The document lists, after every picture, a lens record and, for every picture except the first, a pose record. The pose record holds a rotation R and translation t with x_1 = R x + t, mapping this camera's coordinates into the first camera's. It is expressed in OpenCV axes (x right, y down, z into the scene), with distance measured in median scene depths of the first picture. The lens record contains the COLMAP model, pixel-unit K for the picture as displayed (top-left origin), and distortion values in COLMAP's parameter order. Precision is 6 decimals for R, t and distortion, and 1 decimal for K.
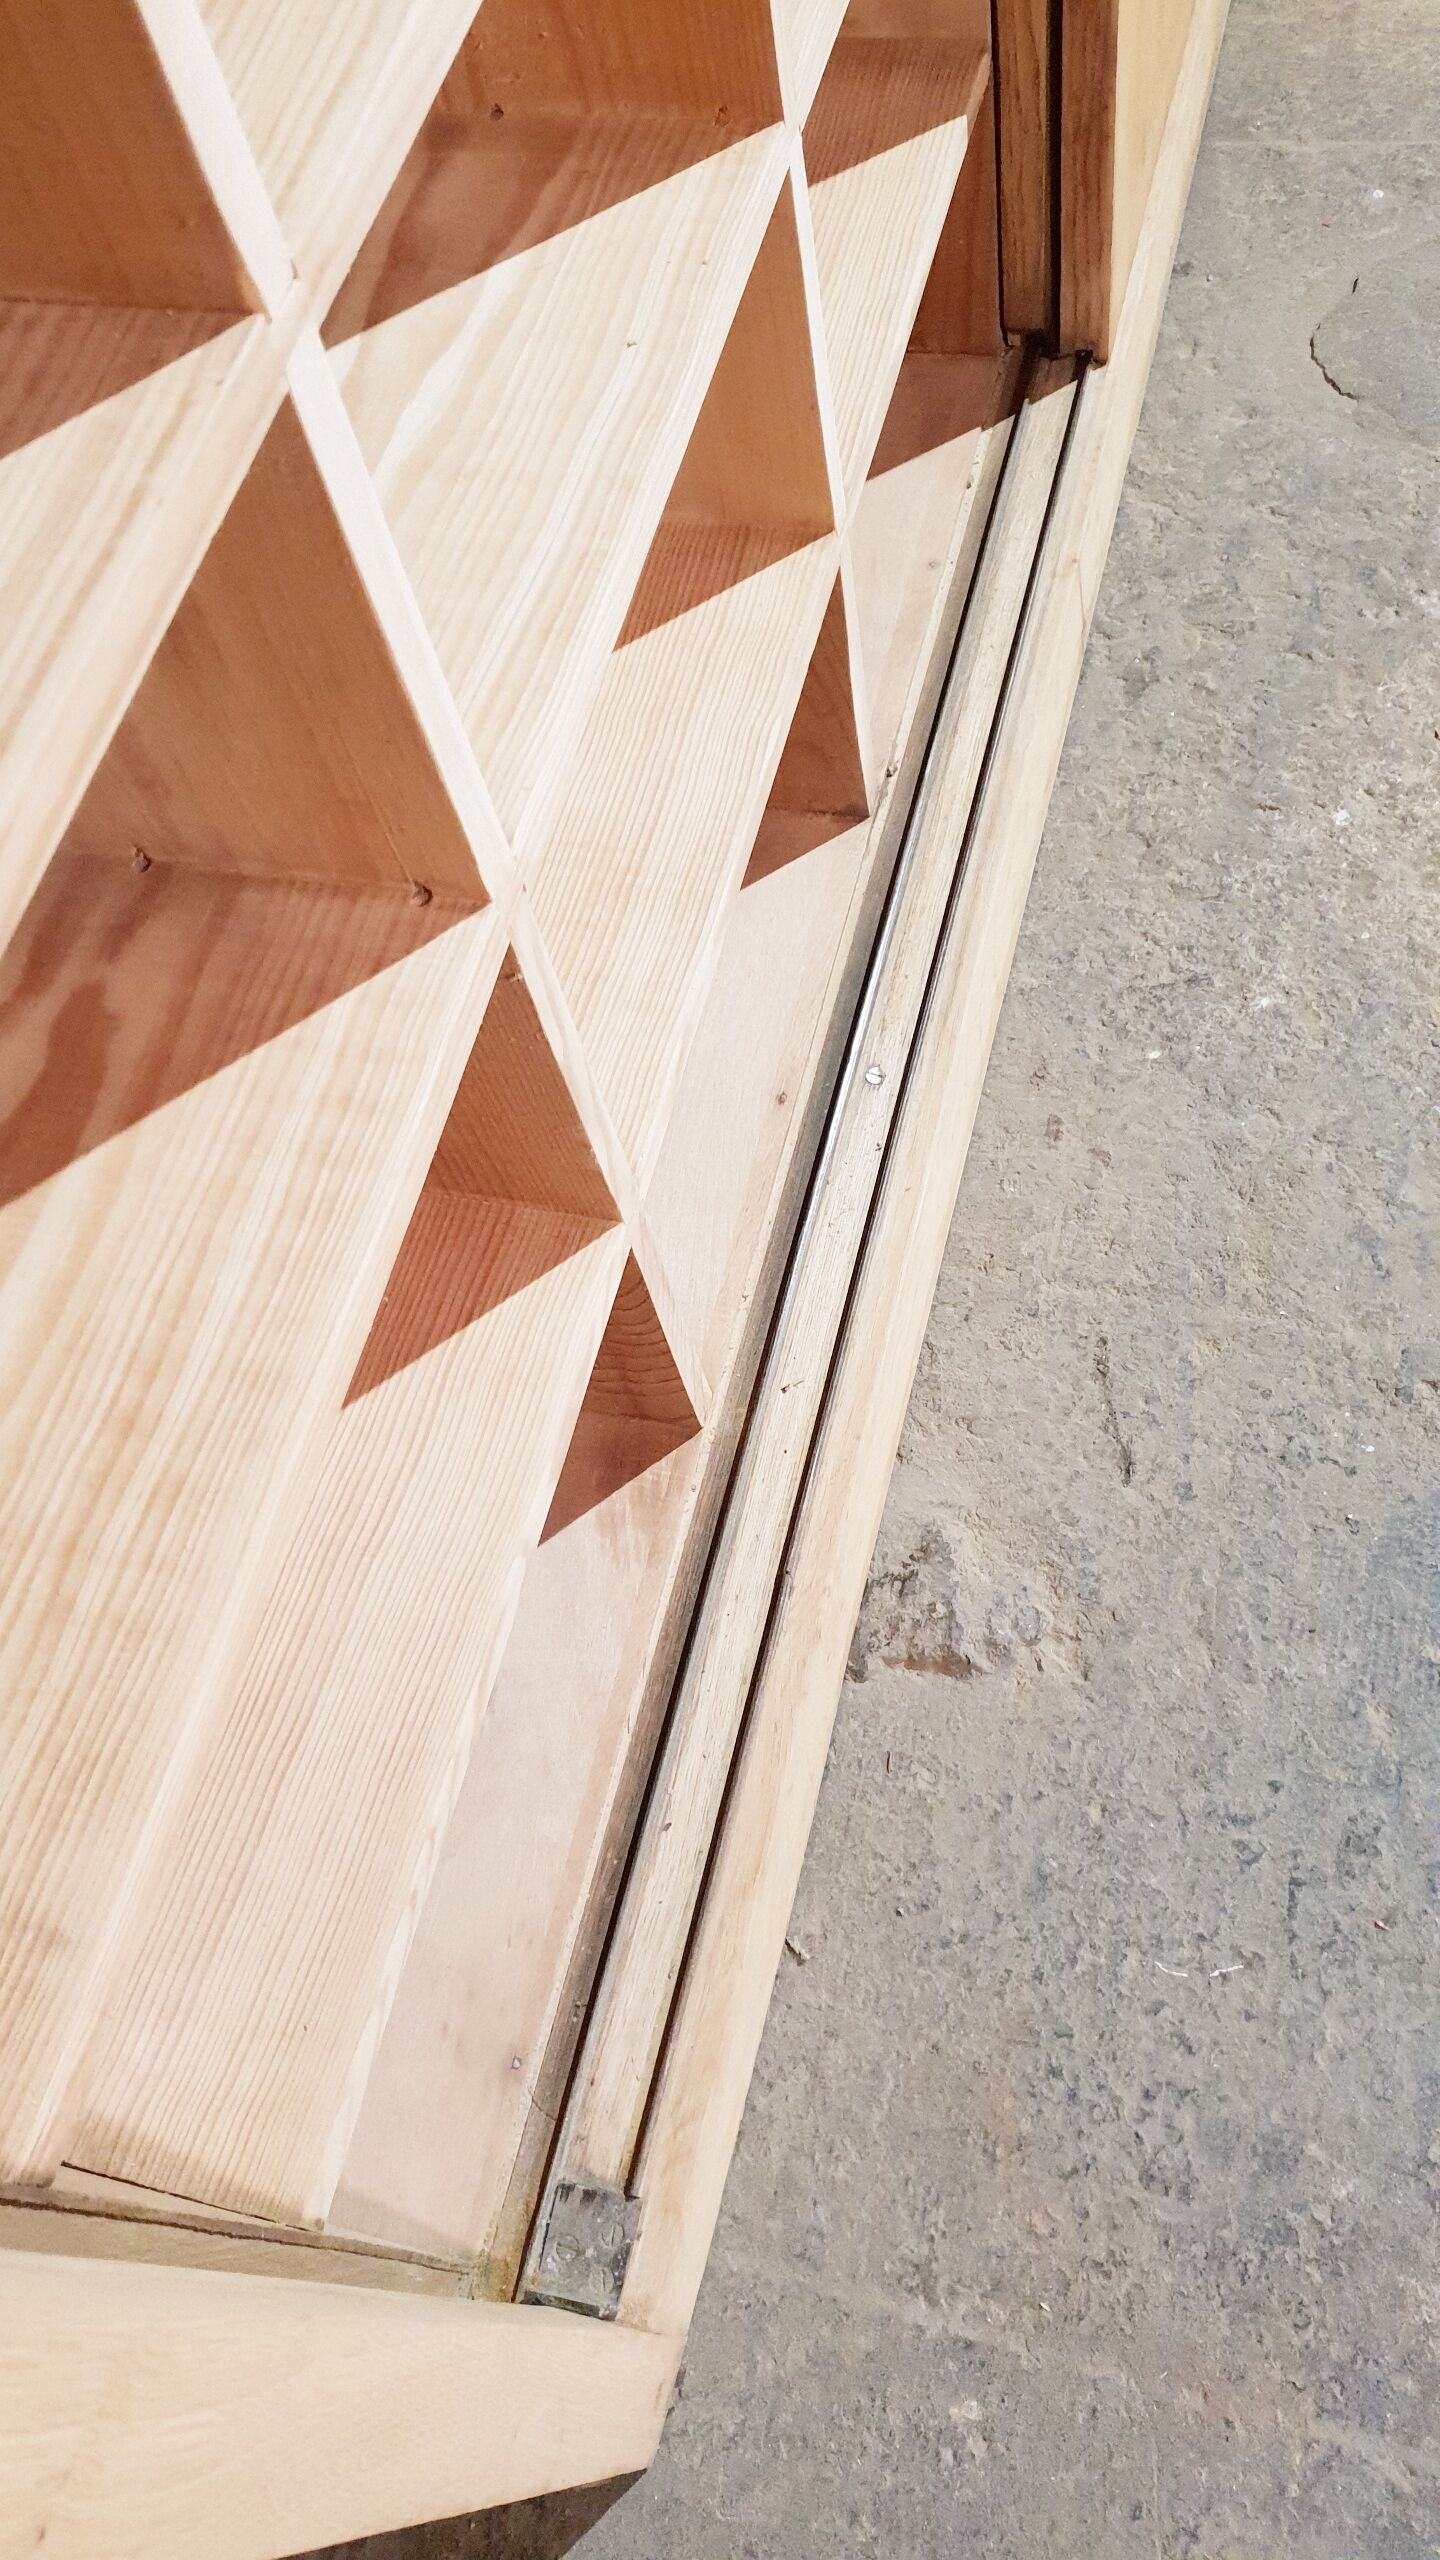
lens RADIAL K [[2003.0, 0, 720.8], [0, 2003.0, 1285.5], [0, 0, 1]] dist [-0.004681, 0.024242]
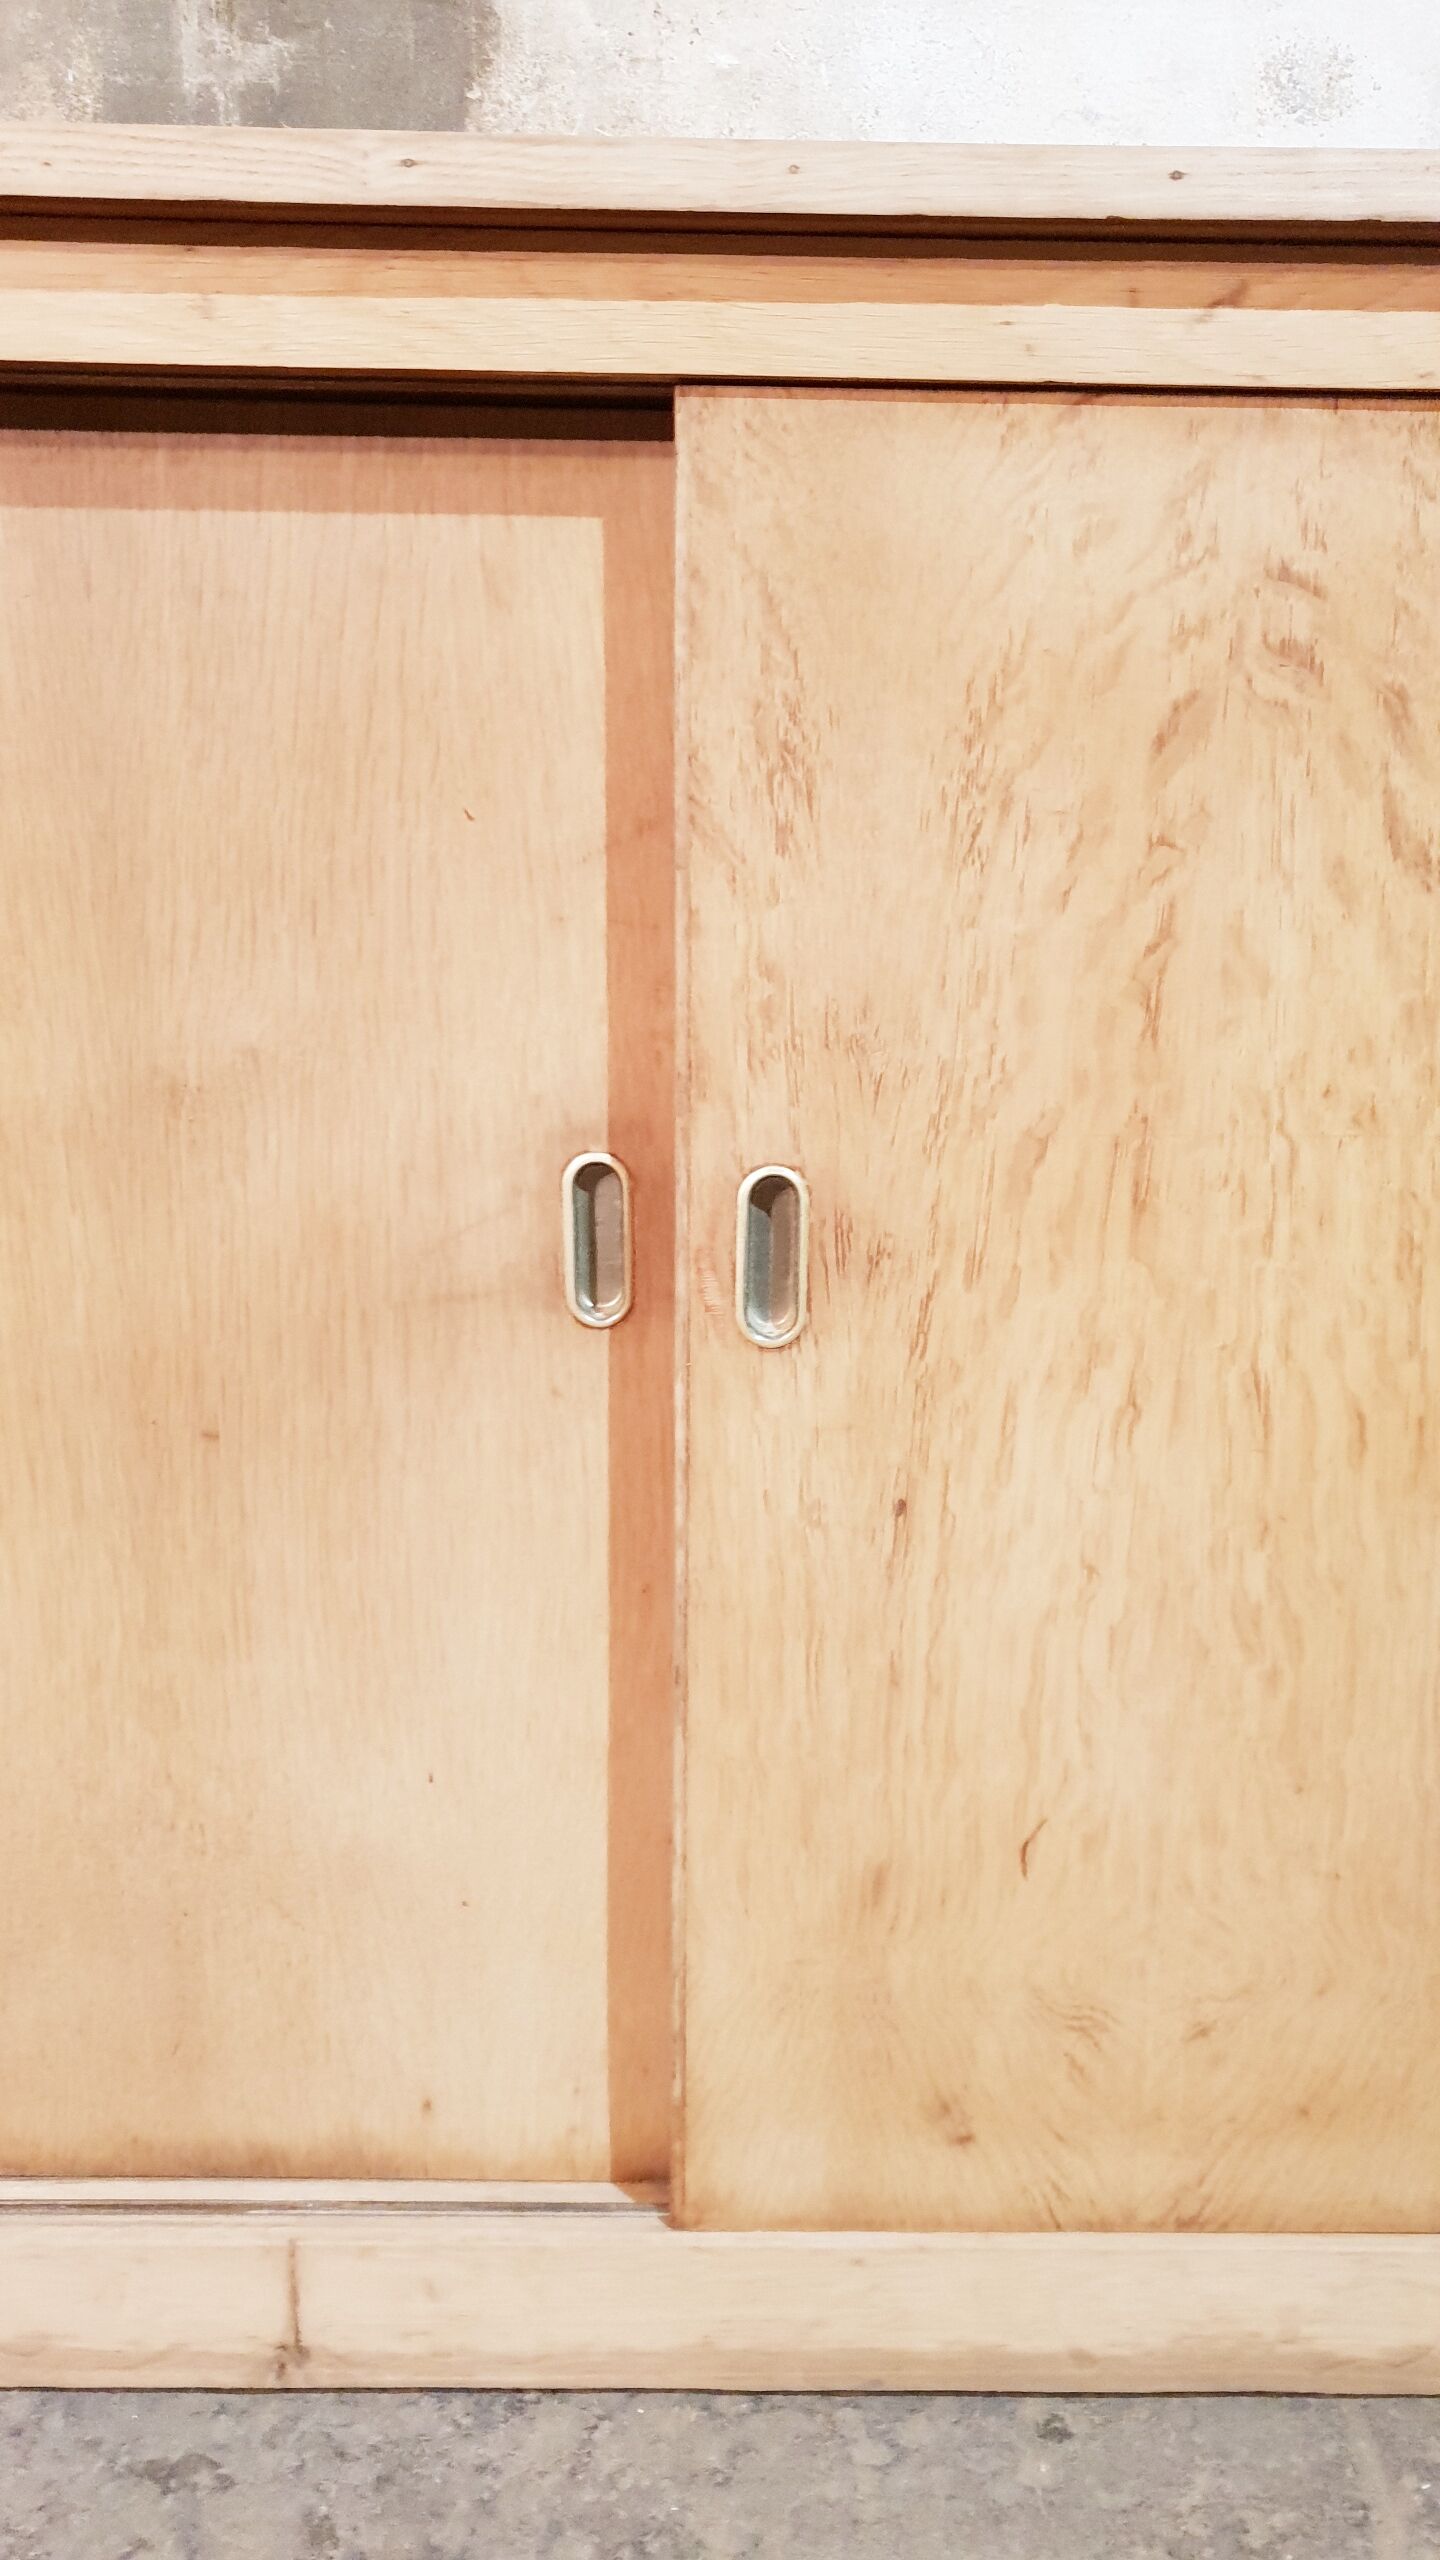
lens RADIAL K [[2003.0, 0, 764.8], [0, 2003.0, 1270.6], [0, 0, 1]] dist [-0.004681, 0.024242]
pose [[0.246826, 0.362425, -0.898735, 0.948725], [-0.875597, 0.480790, -0.046588, -0.836561], [0.415218, 0.798429, 0.436010, 0.556974]]
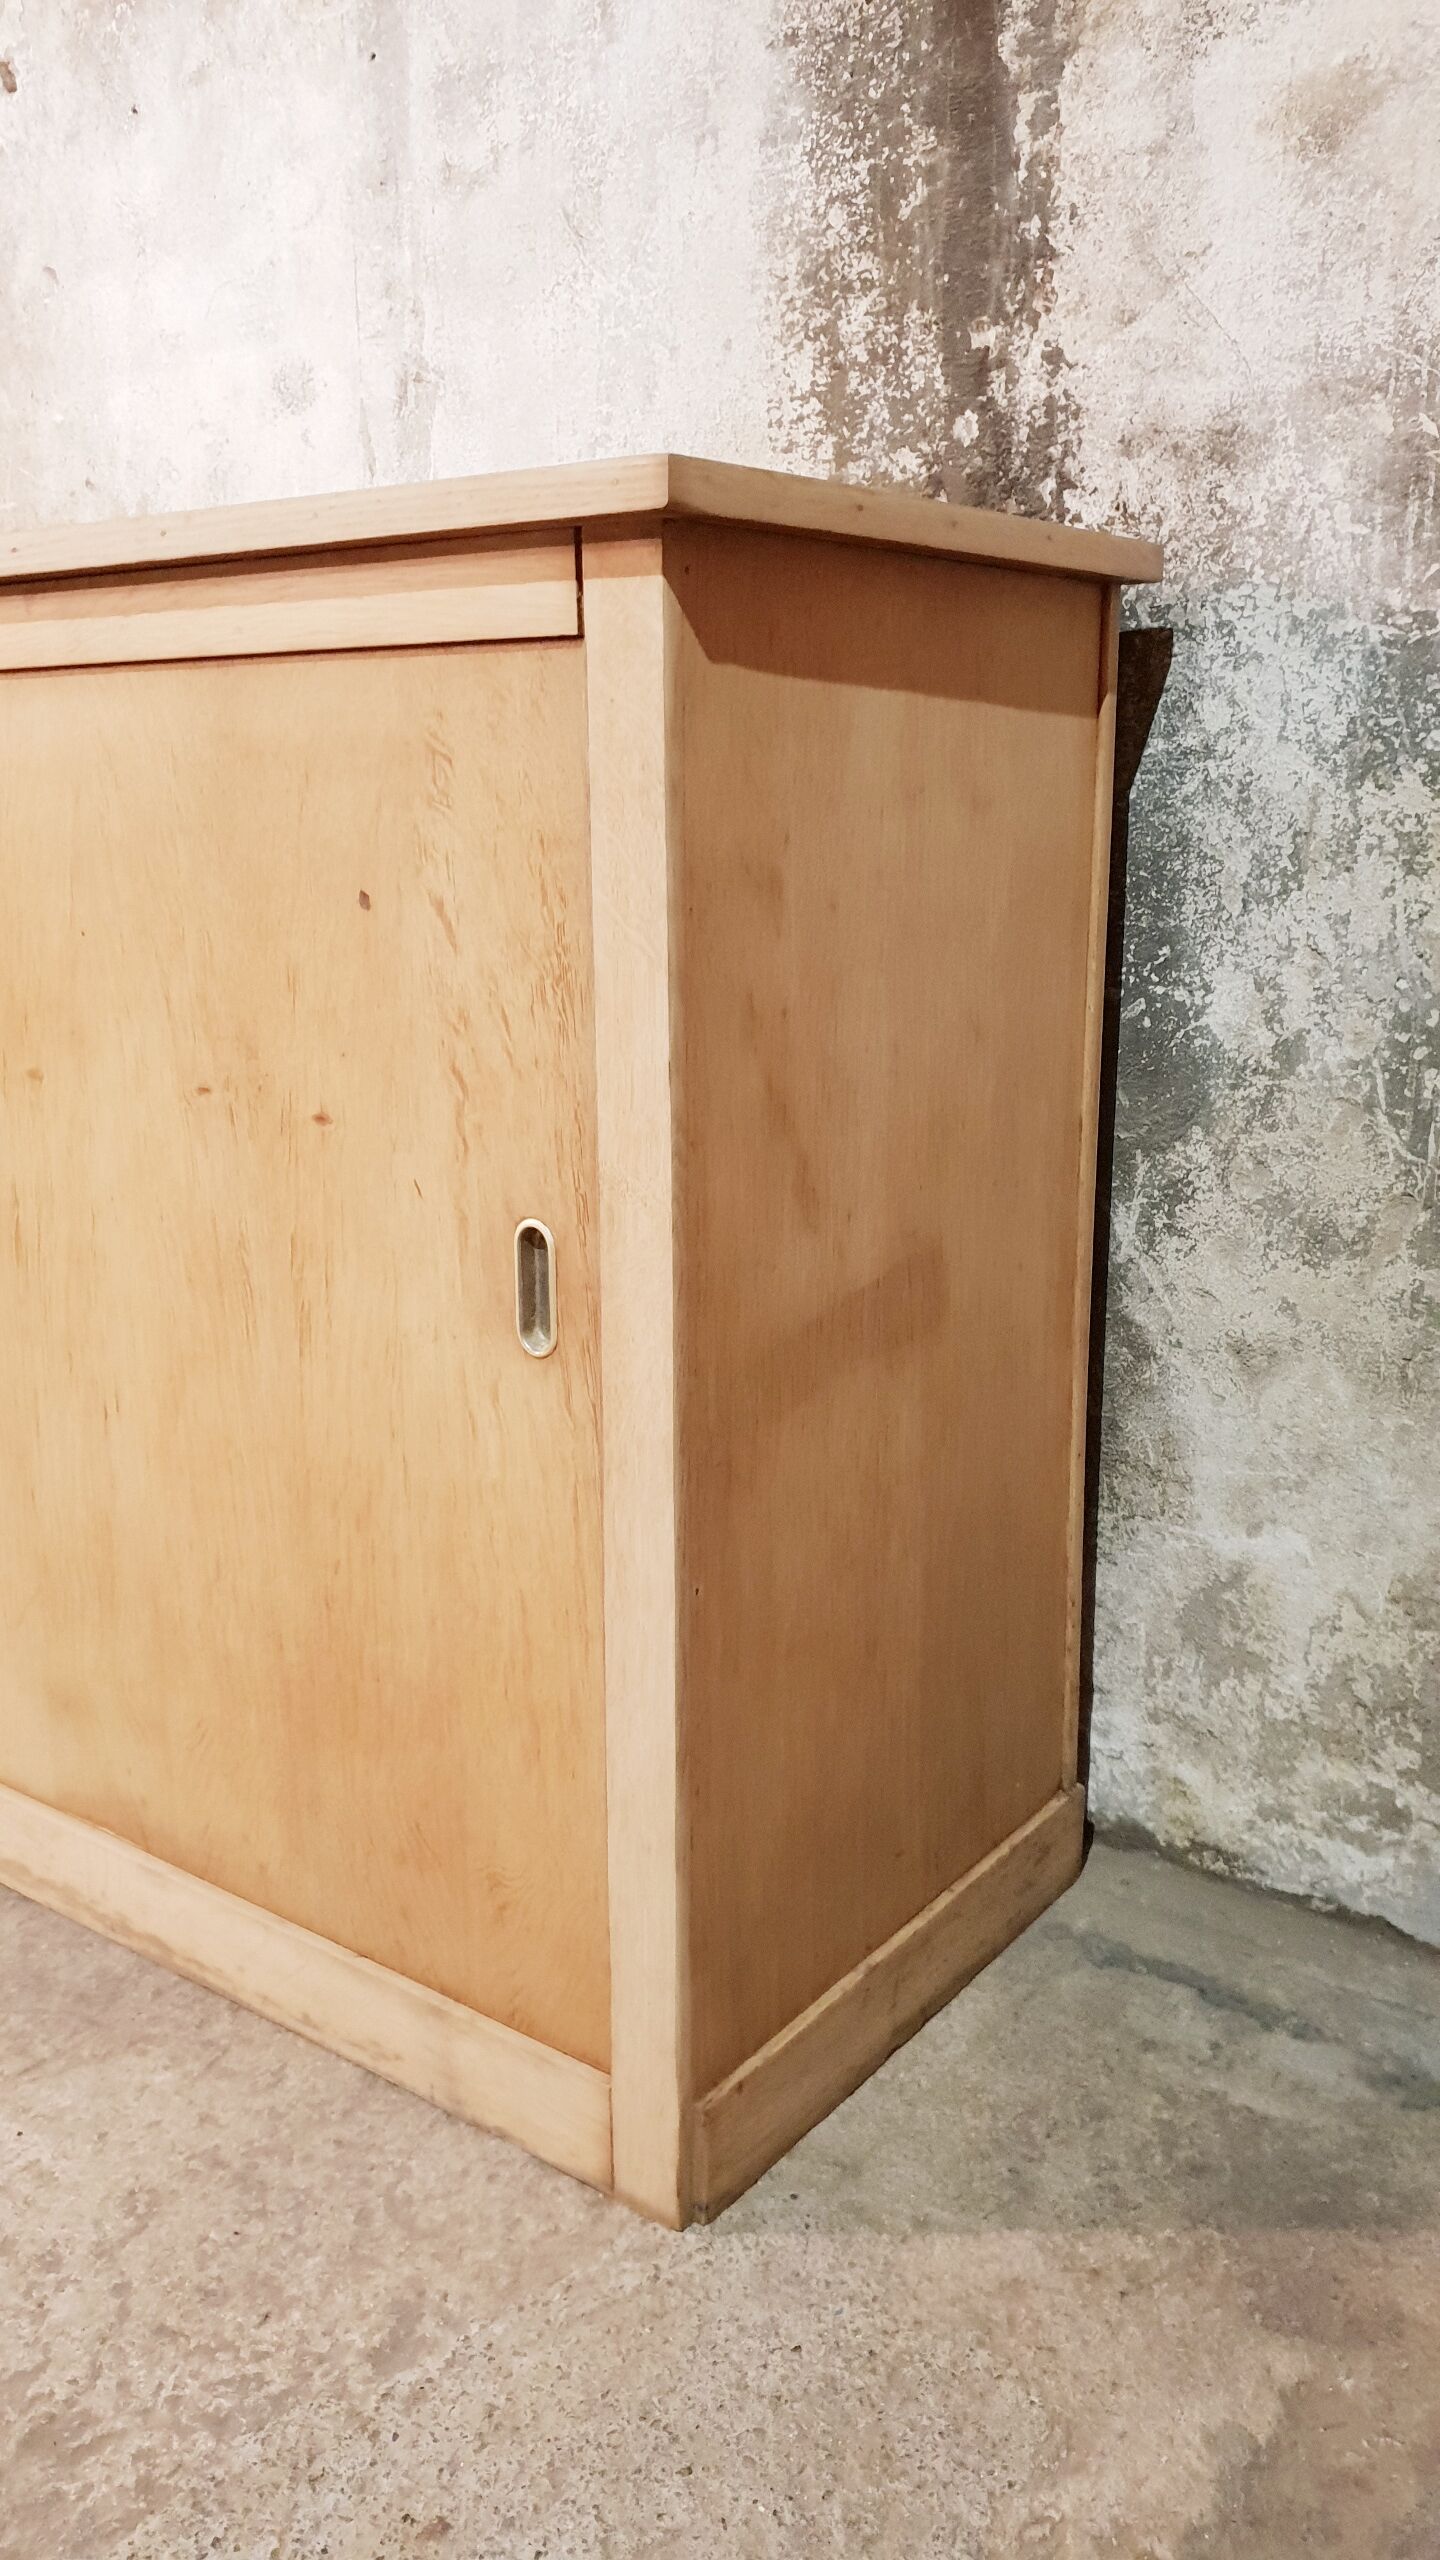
lens RADIAL K [[2003.0, 0, 760.9], [0, 2003.0, 1272.1], [0, 0, 1]] dist [-0.004681, 0.024242]
pose [[-0.369860, 0.361663, -0.855806, 1.345999], [-0.789002, 0.364121, 0.494866, -2.488041], [0.490591, 0.858263, 0.150679, 1.277330]]
